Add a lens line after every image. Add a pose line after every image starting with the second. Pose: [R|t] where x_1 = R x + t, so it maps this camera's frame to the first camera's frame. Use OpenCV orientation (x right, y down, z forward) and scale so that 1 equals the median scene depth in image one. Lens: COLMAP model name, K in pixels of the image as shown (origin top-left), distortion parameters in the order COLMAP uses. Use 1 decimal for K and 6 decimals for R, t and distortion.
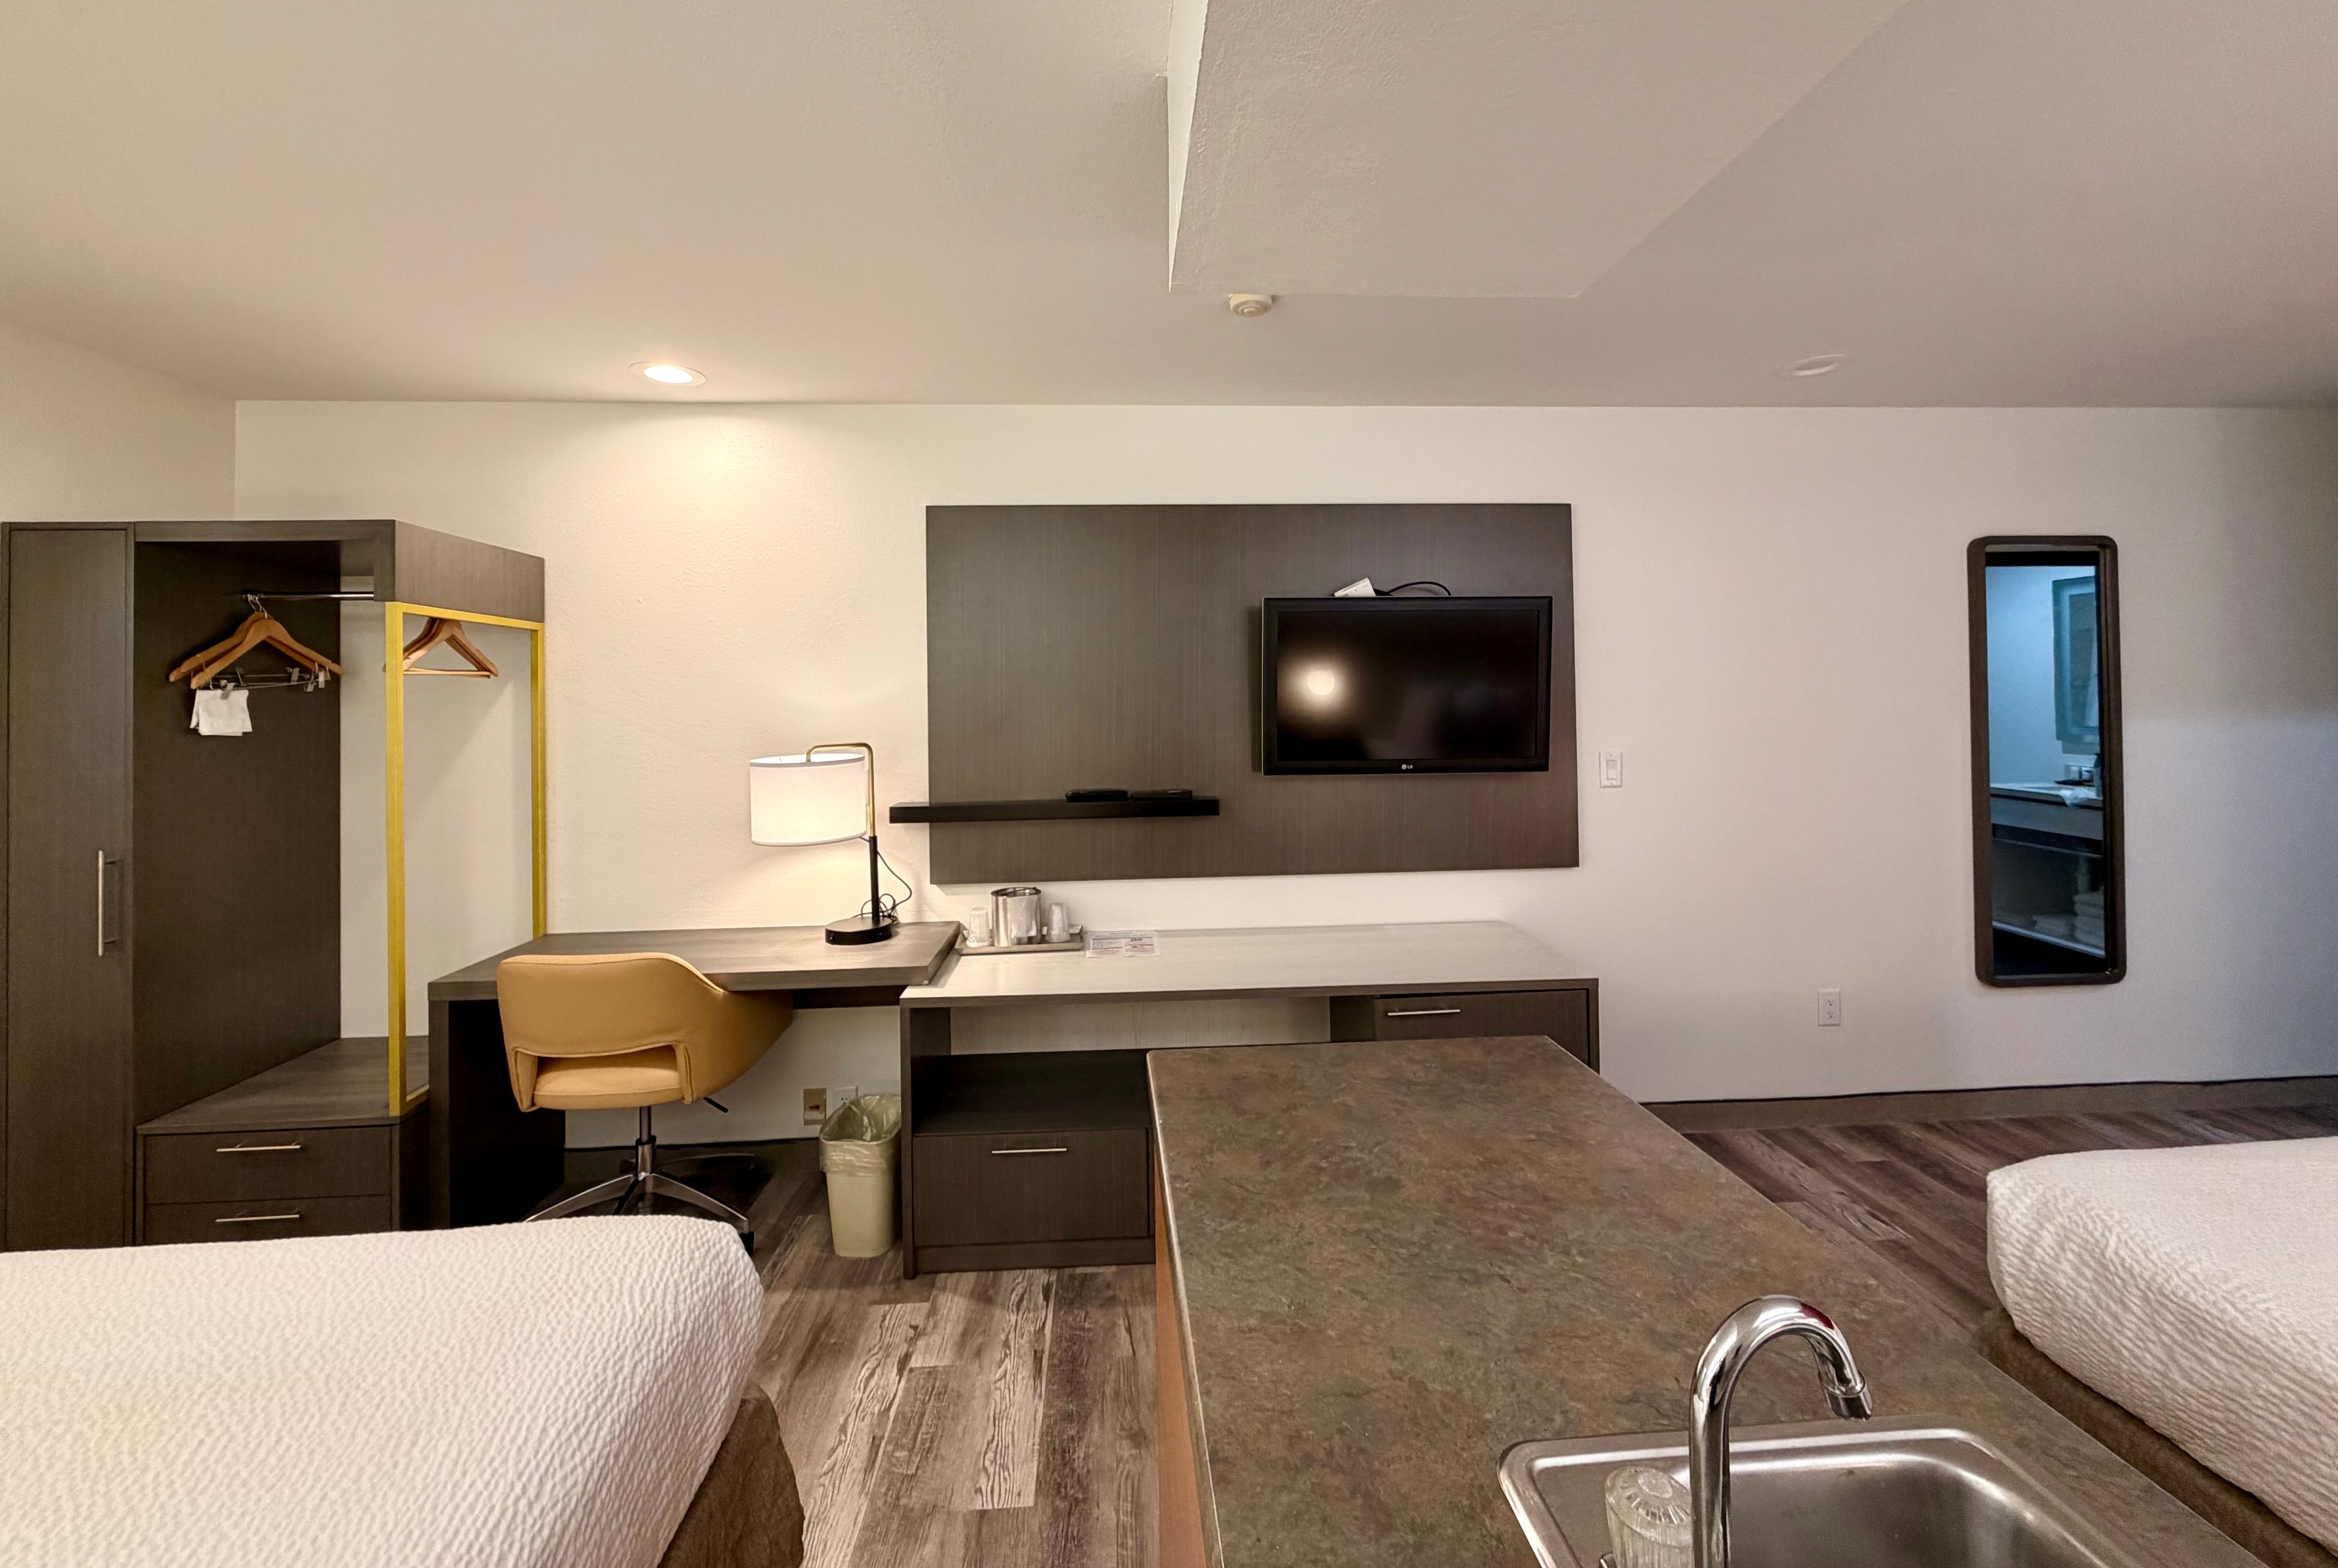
lens RADIAL K [[935.2, 0, 1168.6], [0, 935.2, 687.9], [0, 0, 1]] dist [-0.000130, 0.000018]
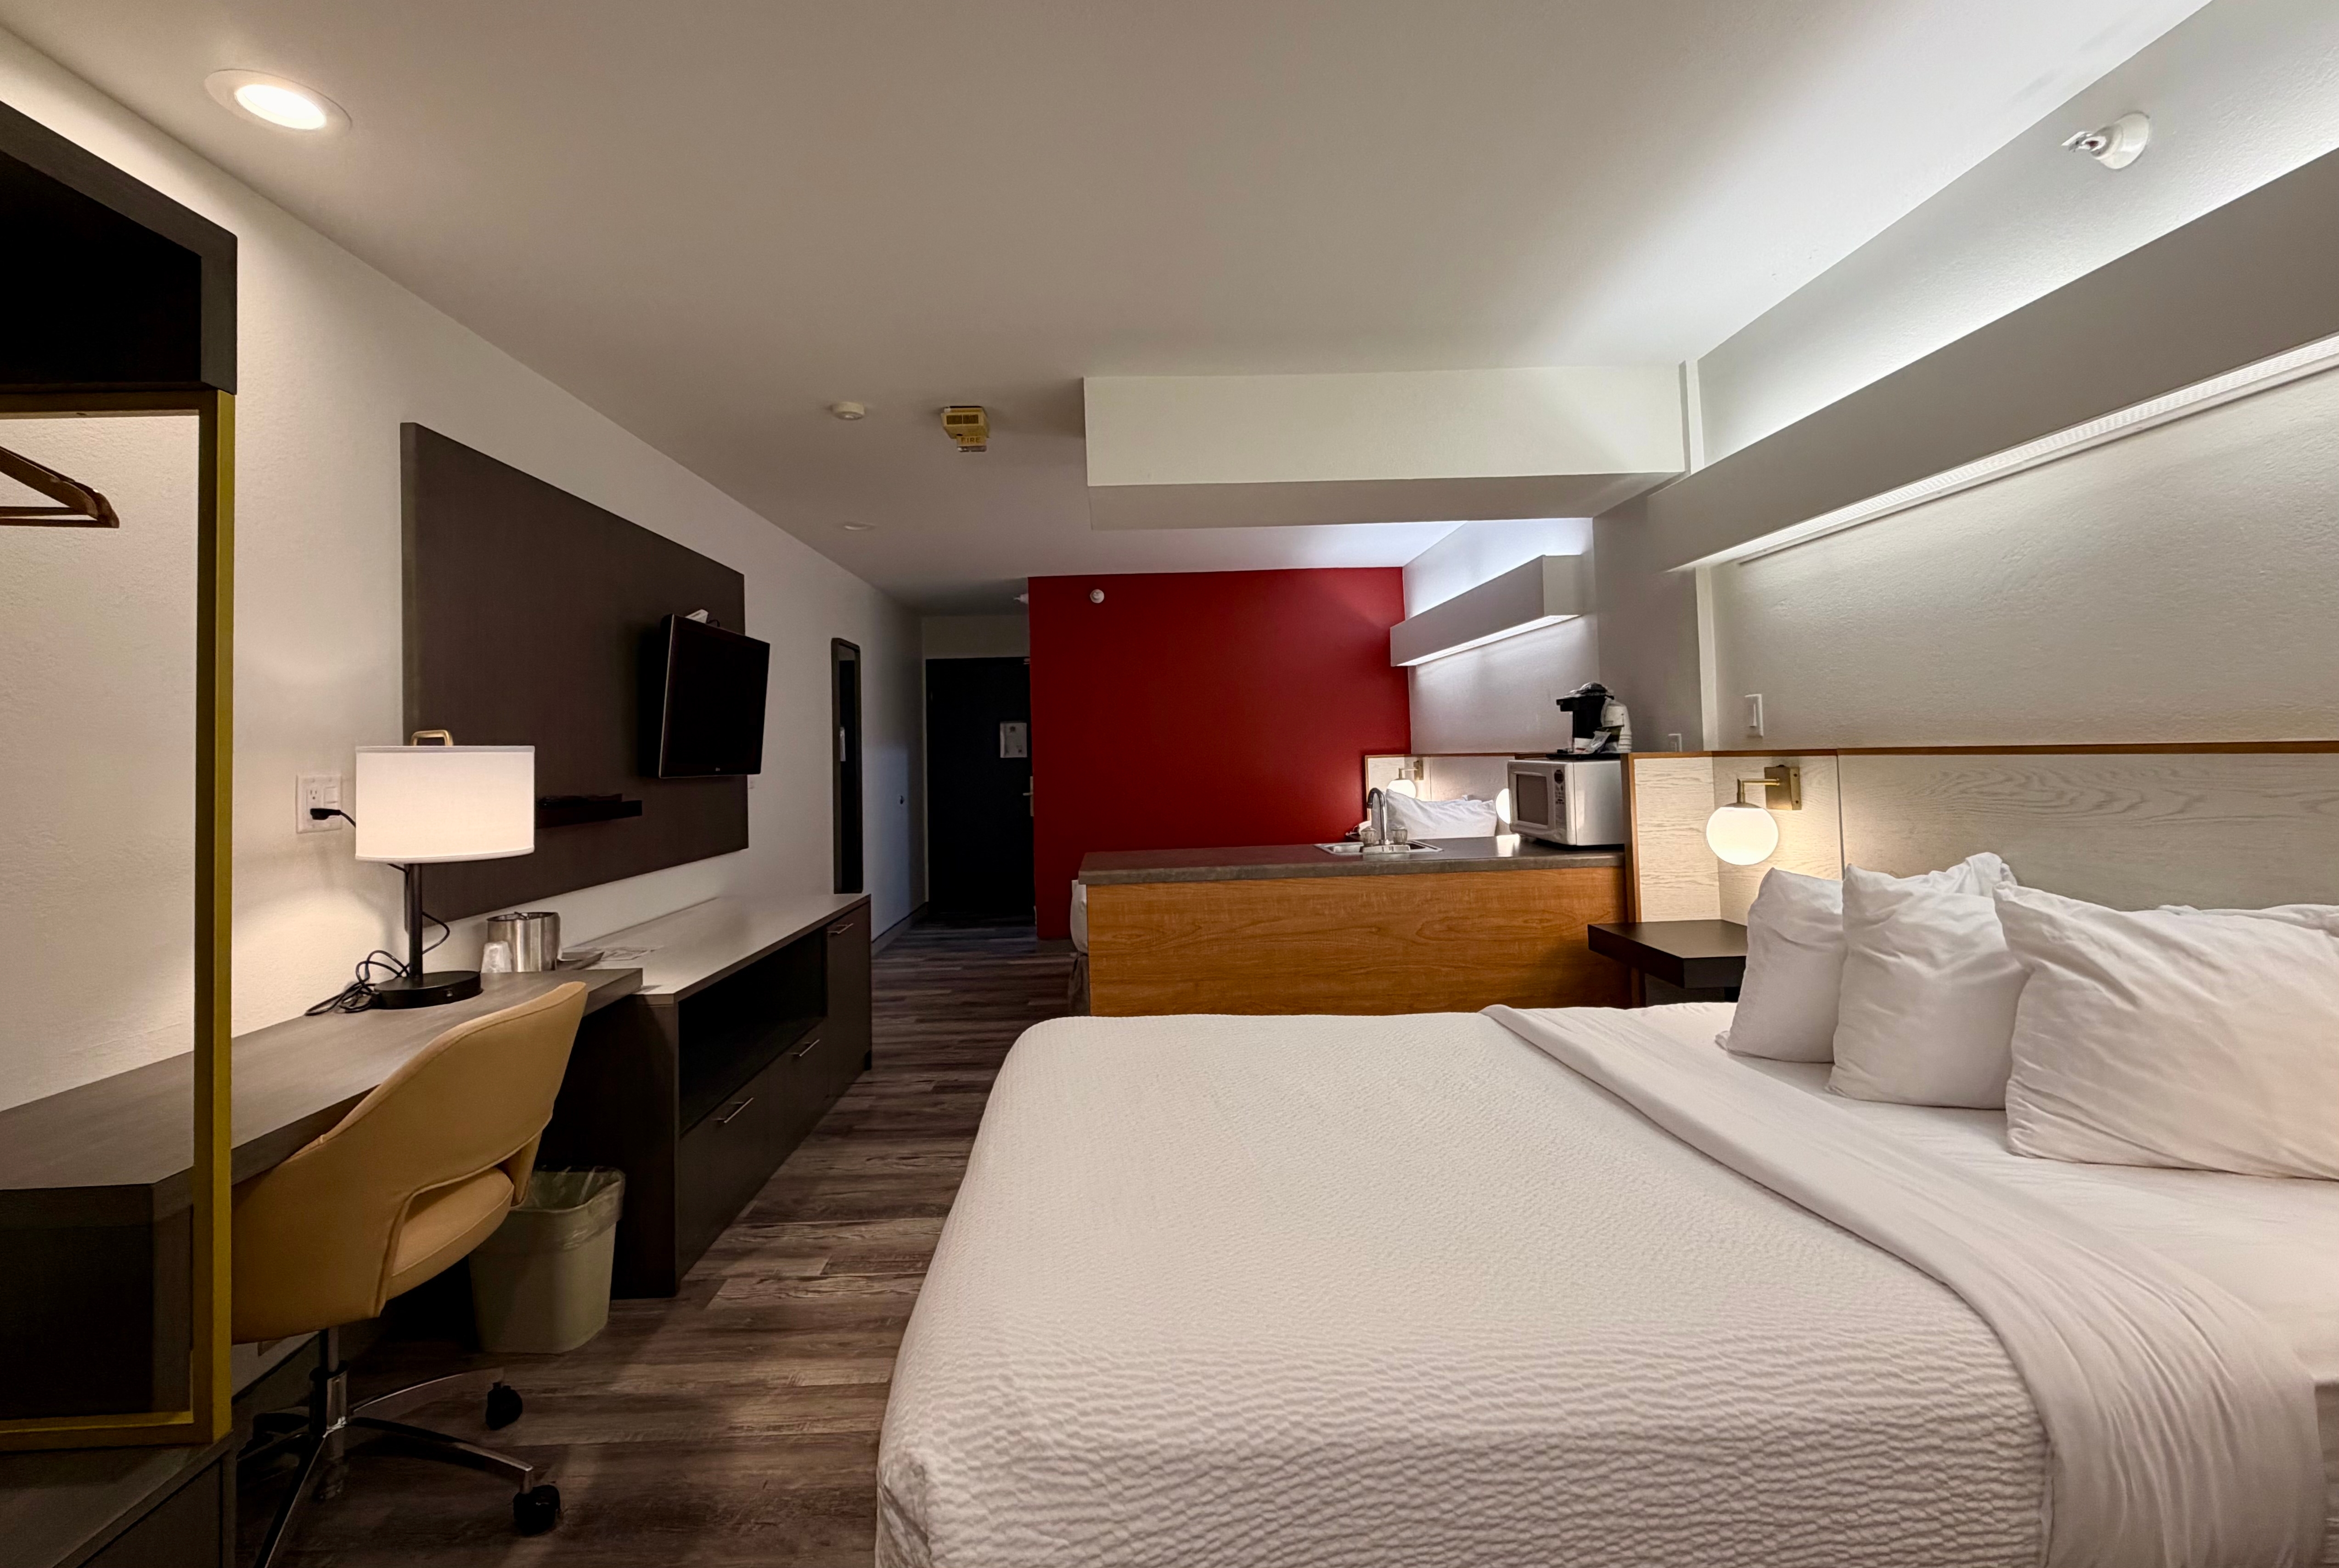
lens RADIAL K [[1042.0, 0, 1169.0], [0, 1042.0, 720.8], [0, 0, 1]] dist [-0.000735, 0.000437]
pose [[0.024510, 0.045297, 0.998673, -1.275281], [0.016798, 0.998813, -0.045716, 0.111120], [-0.999558, 0.017896, 0.023720, 0.453443]]
